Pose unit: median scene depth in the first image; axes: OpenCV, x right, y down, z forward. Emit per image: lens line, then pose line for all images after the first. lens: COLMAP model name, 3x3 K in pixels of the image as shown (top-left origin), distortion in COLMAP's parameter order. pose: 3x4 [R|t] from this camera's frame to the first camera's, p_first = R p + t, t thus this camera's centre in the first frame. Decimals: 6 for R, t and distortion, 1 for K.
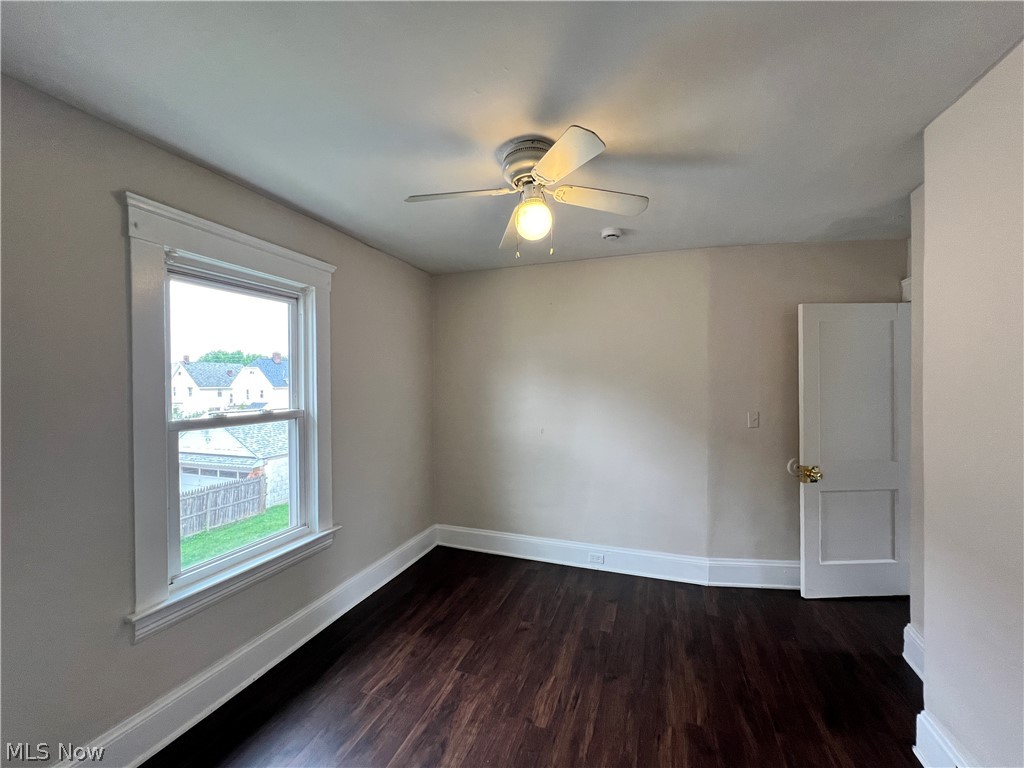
lens RADIAL K [[412.5, 0, 509.9], [0, 412.5, 383.4], [0, 0, 1]] dist [-0.000813, -0.000209]
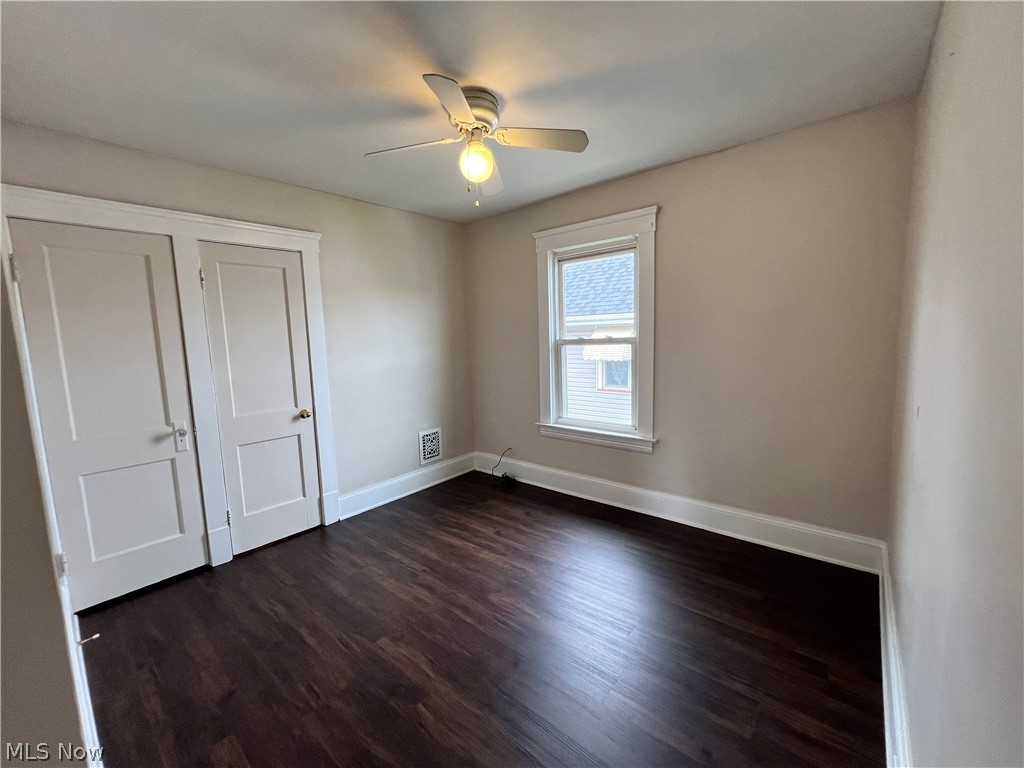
lens RADIAL K [[412.5, 0, 512.4], [0, 412.5, 385.5], [0, 0, 1]] dist [-0.000813, -0.000209]
pose [[-0.345670, 0.131333, -0.929120, 0.897539], [0.032255, 0.991235, 0.128113, 0.041358], [0.937801, 0.014316, -0.346877, 1.191407]]
